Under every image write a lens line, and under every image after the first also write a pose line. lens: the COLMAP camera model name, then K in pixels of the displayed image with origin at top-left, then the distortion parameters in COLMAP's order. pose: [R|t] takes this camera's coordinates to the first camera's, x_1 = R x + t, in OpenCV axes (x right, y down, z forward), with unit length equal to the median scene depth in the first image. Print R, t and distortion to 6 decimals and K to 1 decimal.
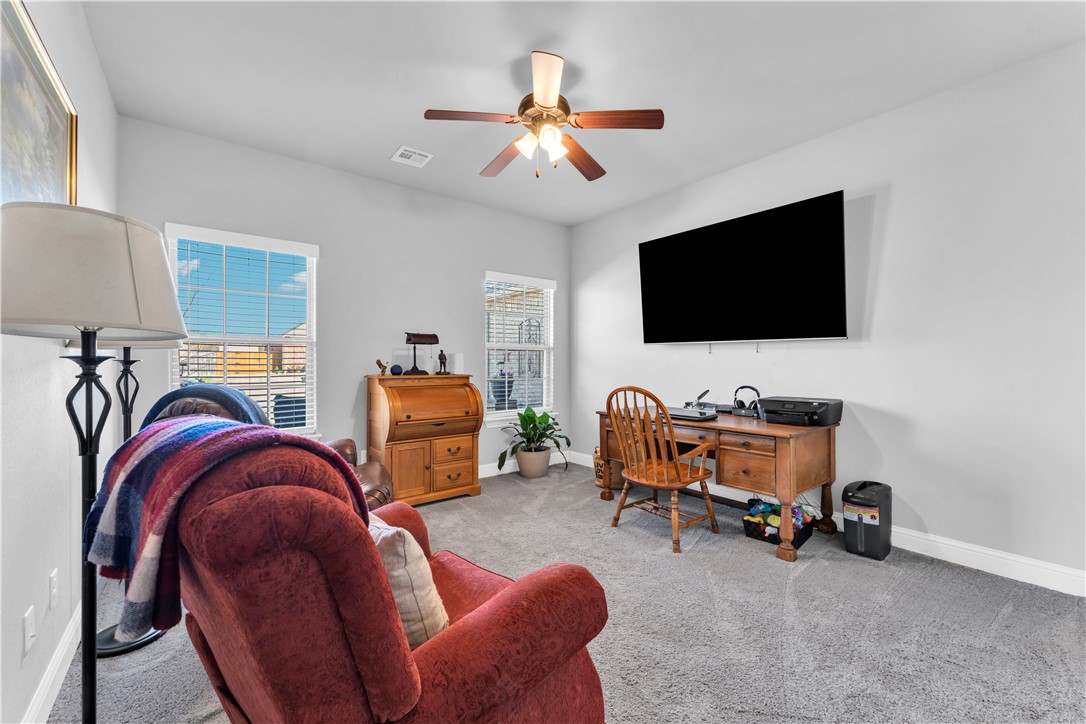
lens RADIAL K [[437.8, 0, 540.1], [0, 437.8, 363.8], [0, 0, 1]] dist [0.001390, -0.000008]
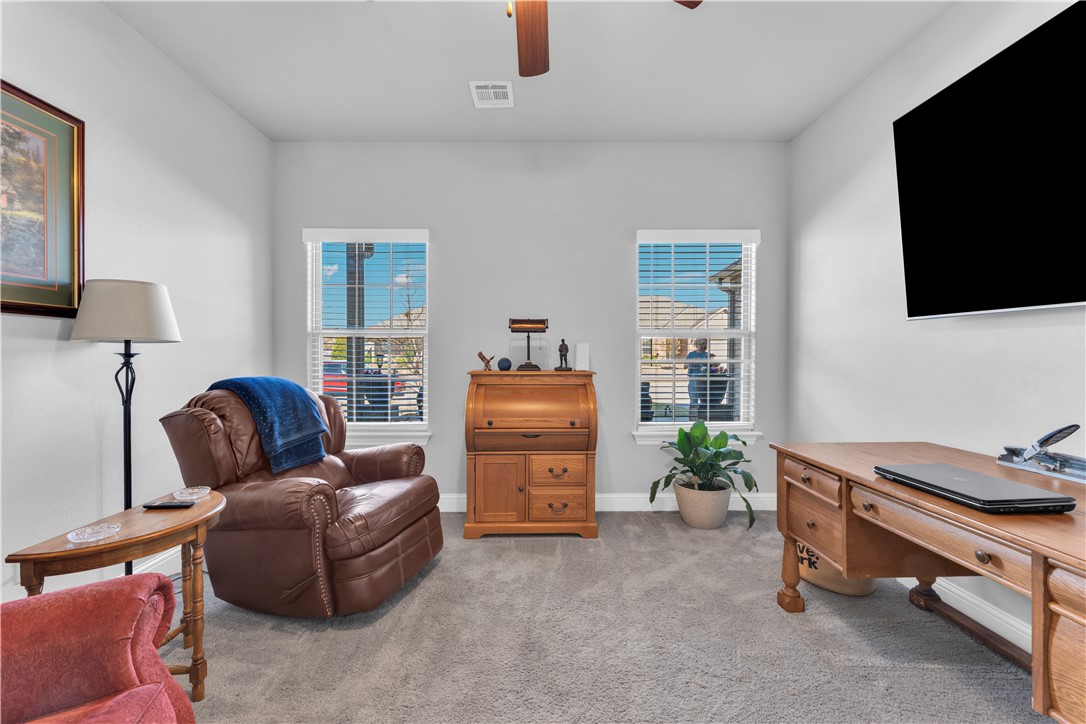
lens RADIAL K [[437.7, 0, 542.5], [0, 437.7, 359.3], [0, 0, 1]] dist [0.002210, 0.000207]
pose [[0.793777, 0.006645, -0.608173, 0.230746], [-0.002139, 0.999965, 0.008135, -0.002091], [0.608206, -0.005156, 0.793763, 0.372617]]
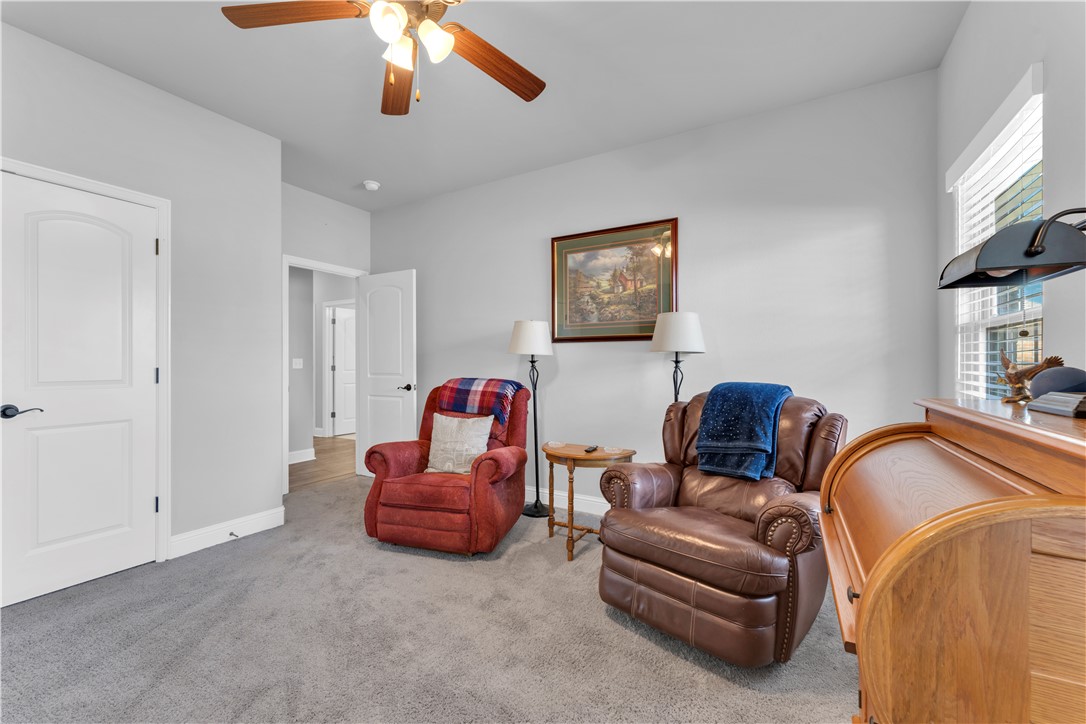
lens RADIAL K [[437.8, 0, 540.1], [0, 437.8, 363.8], [0, 0, 1]] dist [0.001390, -0.000008]
pose [[-0.928370, 0.003905, -0.371638, 0.051904], [0.002128, 0.999984, 0.005192, -0.002708], [0.371652, 0.004029, -0.928363, 1.082106]]
